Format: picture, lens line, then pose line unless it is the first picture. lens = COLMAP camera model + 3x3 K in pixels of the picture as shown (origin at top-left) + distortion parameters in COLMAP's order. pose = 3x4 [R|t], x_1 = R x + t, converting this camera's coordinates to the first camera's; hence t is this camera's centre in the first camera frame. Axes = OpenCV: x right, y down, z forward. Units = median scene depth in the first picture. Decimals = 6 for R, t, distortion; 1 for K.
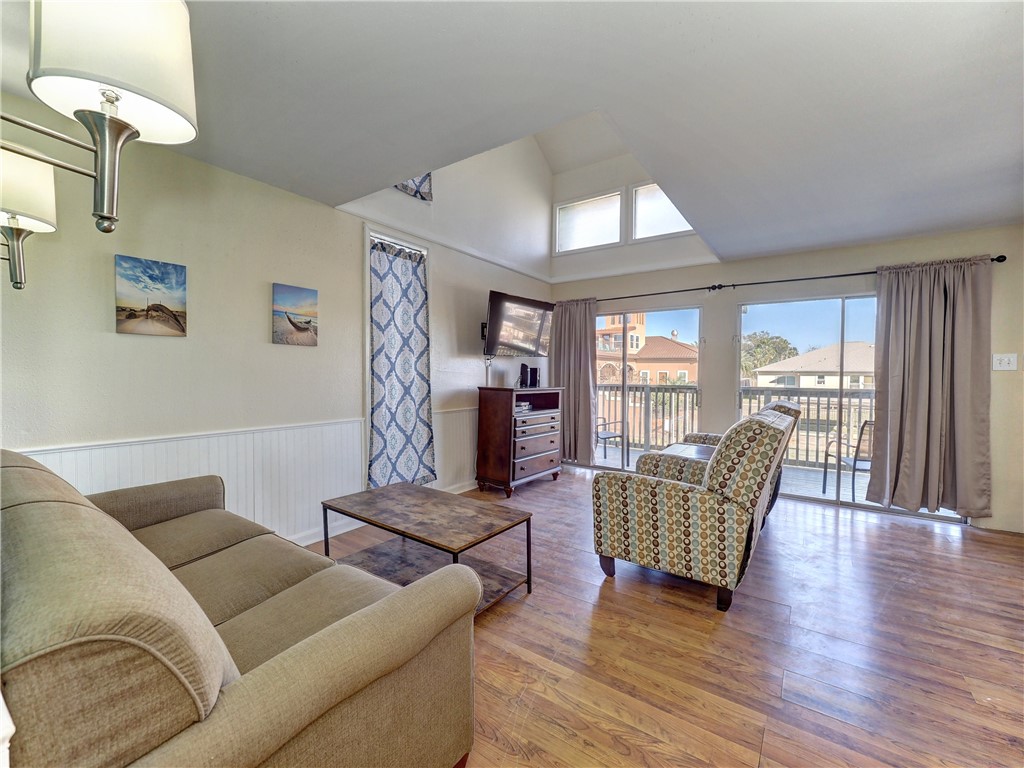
lens RADIAL K [[426.4, 0, 518.3], [0, 426.4, 381.1], [0, 0, 1]] dist [0.000908, -0.005457]
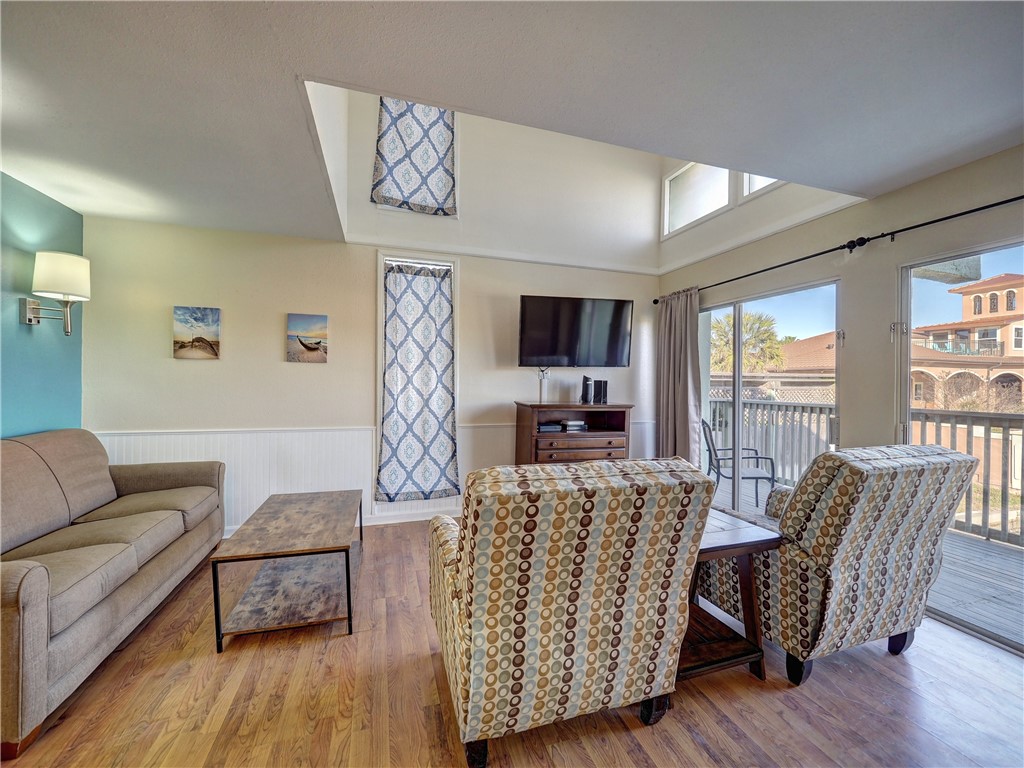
lens RADIAL K [[426.4, 0, 518.3], [0, 426.4, 381.1], [0, 0, 1]] dist [0.000908, -0.005457]
pose [[0.798749, 0.001663, -0.601663, 0.545142], [-0.016895, 0.999664, -0.019666, -0.014260], [0.601428, 0.025873, 0.798508, 0.314172]]
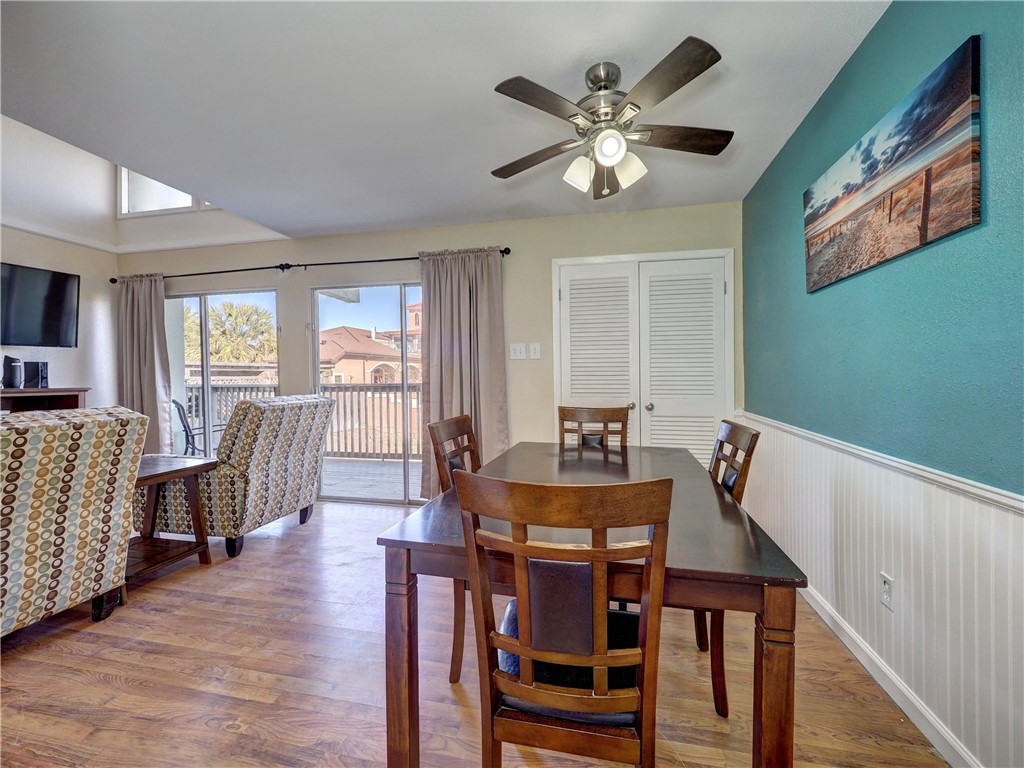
lens RADIAL K [[426.9, 0, 520.9], [0, 426.9, 385.0], [0, 0, 1]] dist [-0.010398, 0.000246]
pose [[0.919604, -0.022961, 0.392175, 0.685453], [0.022081, 0.999733, 0.006753, 0.027843], [-0.392225, 0.002450, 0.919866, 0.030509]]
